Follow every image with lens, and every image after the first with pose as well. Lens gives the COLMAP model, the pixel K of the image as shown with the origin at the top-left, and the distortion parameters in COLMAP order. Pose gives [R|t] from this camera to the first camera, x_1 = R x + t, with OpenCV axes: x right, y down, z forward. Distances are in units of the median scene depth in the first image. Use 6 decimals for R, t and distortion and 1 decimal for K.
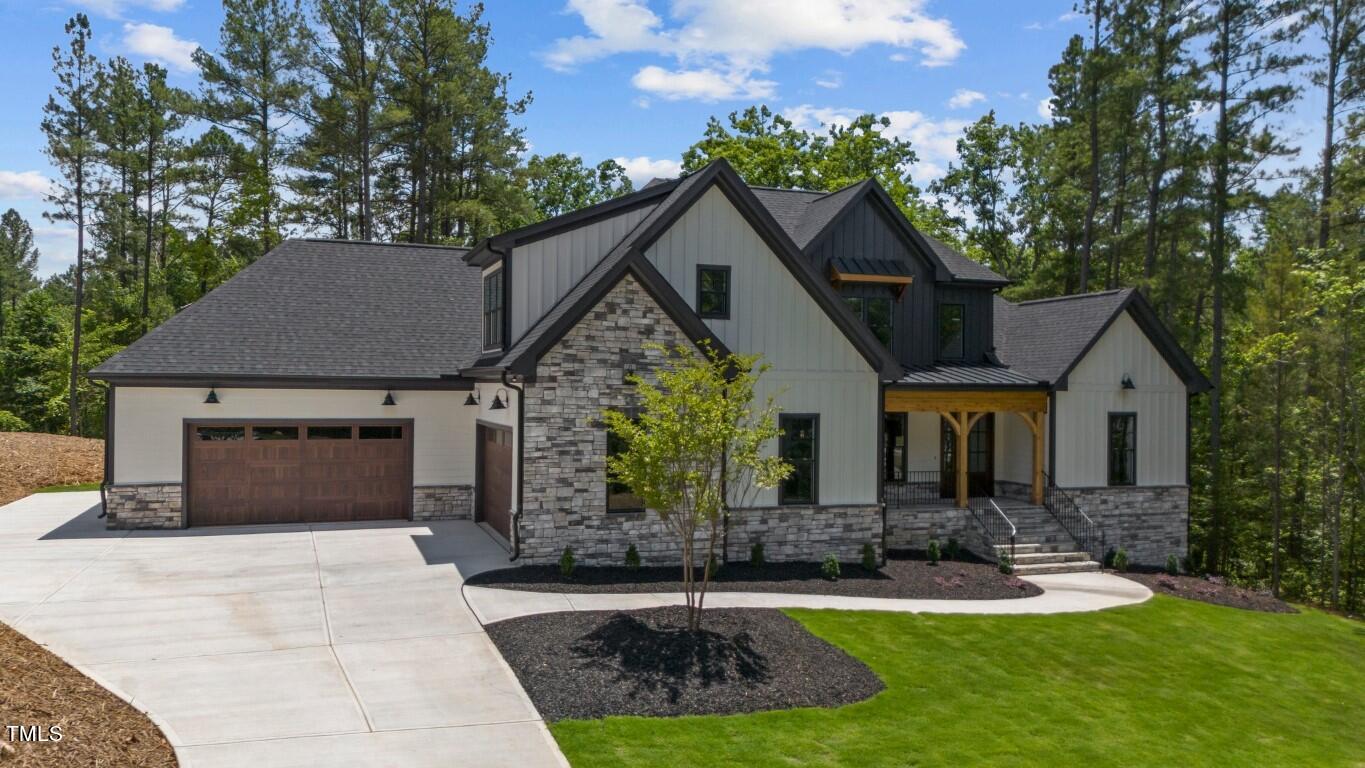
lens RADIAL K [[1002.1, 0, 673.8], [0, 1002.1, 380.4], [0, 0, 1]] dist [0.066539, -0.065003]
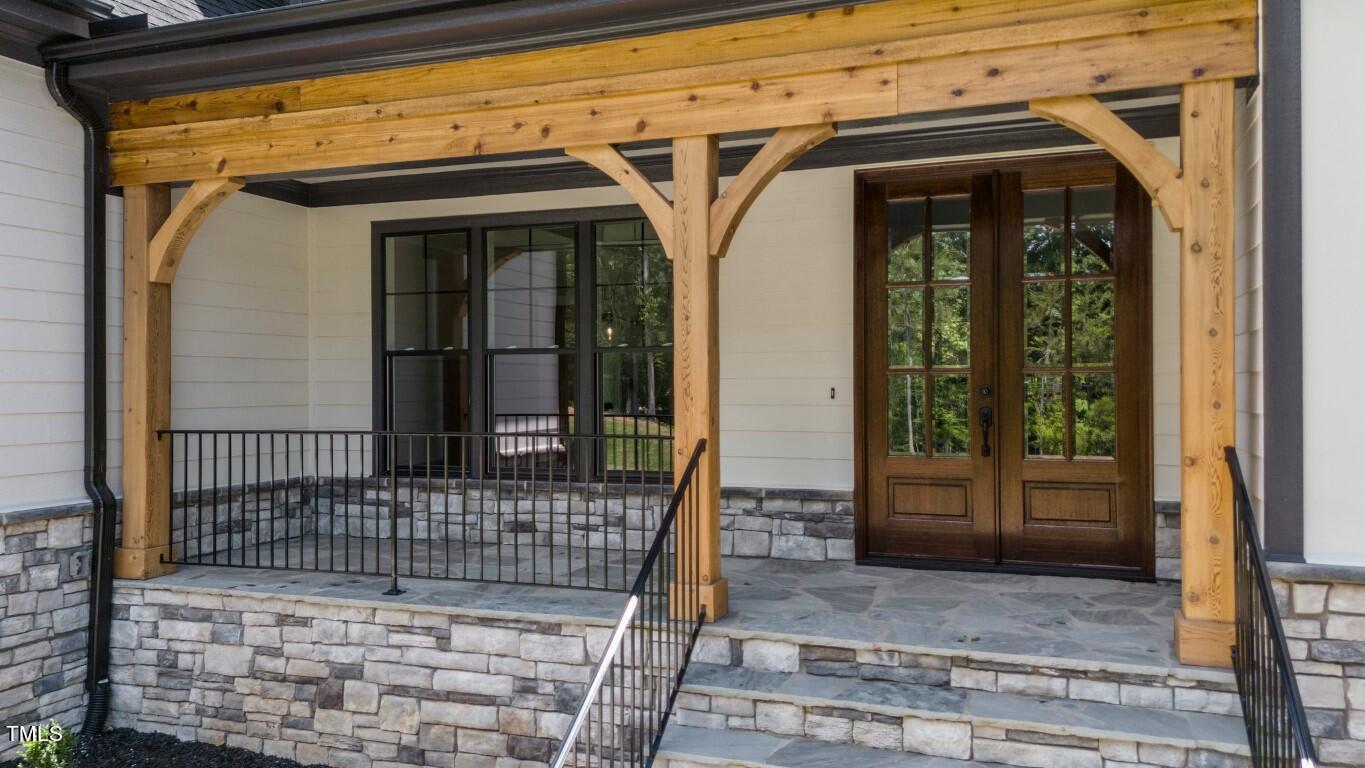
lens RADIAL K [[1002.1, 0, 685.0], [0, 1002.1, 385.1], [0, 0, 1]] dist [0.066539, -0.065003]
pose [[0.792507, -0.009003, -0.609797, 0.432877], [0.012172, 0.999925, 0.001056, 0.084211], [0.609742, -0.008260, 0.792557, 0.895323]]
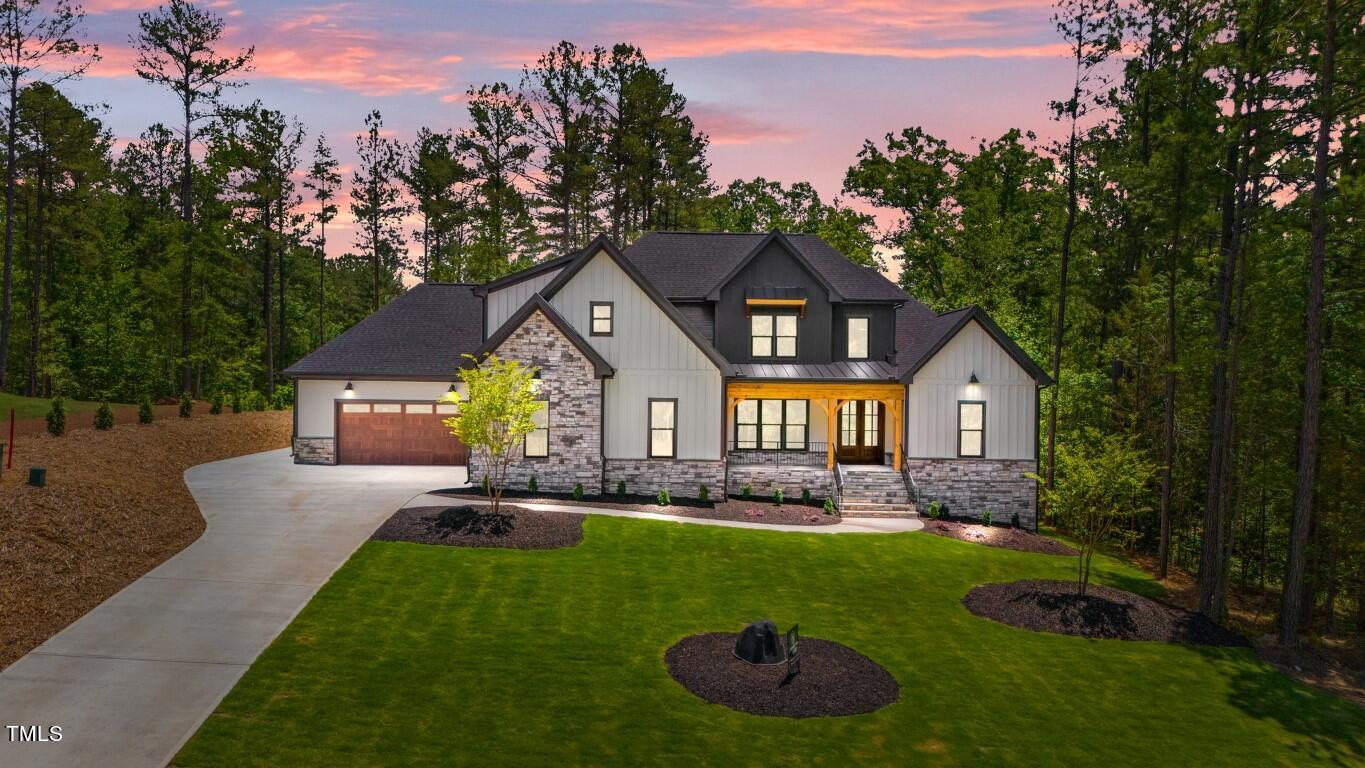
lens RADIAL K [[1002.1, 0, 684.2], [0, 1002.1, 383.1], [0, 0, 1]] dist [0.066539, -0.065003]
pose [[0.948074, 0.002826, -0.318038, 0.563991], [-0.000899, 0.999980, 0.006204, 0.001157], [0.318049, -0.005596, 0.948058, -0.370579]]
